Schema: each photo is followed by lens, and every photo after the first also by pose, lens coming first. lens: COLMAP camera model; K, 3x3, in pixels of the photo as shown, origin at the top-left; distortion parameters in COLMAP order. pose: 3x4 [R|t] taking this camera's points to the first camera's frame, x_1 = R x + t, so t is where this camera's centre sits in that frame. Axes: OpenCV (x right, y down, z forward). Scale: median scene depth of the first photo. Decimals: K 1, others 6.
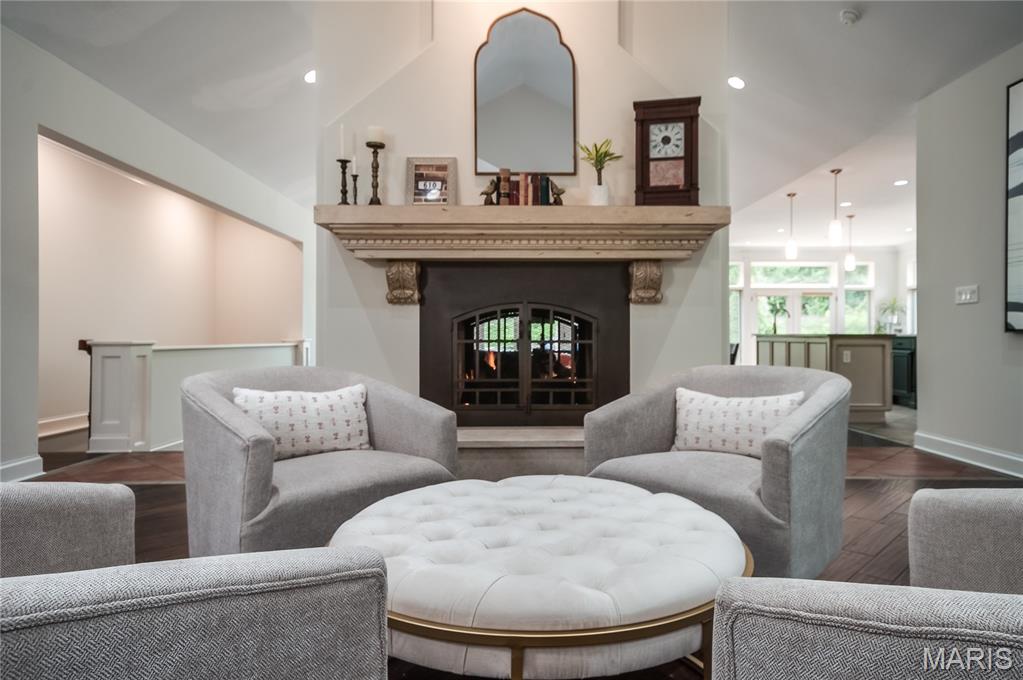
lens RADIAL K [[664.5, 0, 511.4], [0, 664.5, 318.9], [0, 0, 1]] dist [0.037731, -0.000045]
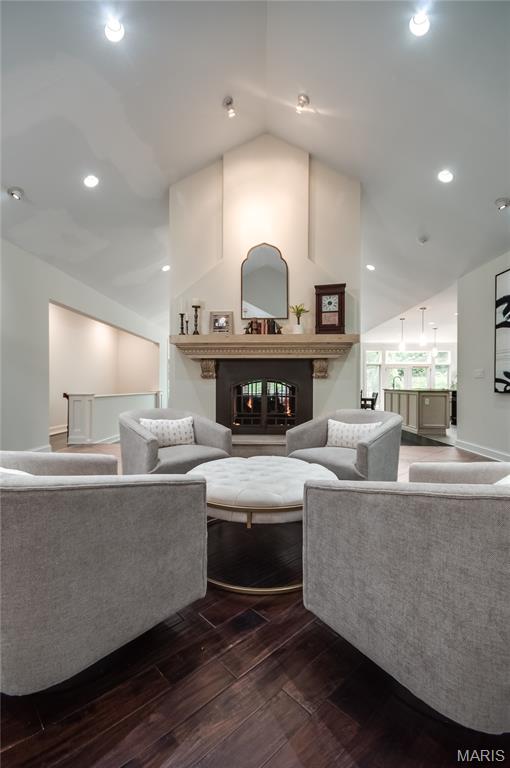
lens RADIAL K [[347.6, 0, 245.7], [0, 347.6, 382.2], [0, 0, 1]] dist [0.022106, 0.000175]
pose [[0.998720, 0.004422, -0.050388, 0.018541], [-0.003705, 0.999891, 0.014313, -0.028461], [0.050446, -0.014108, 0.998627, -0.144862]]
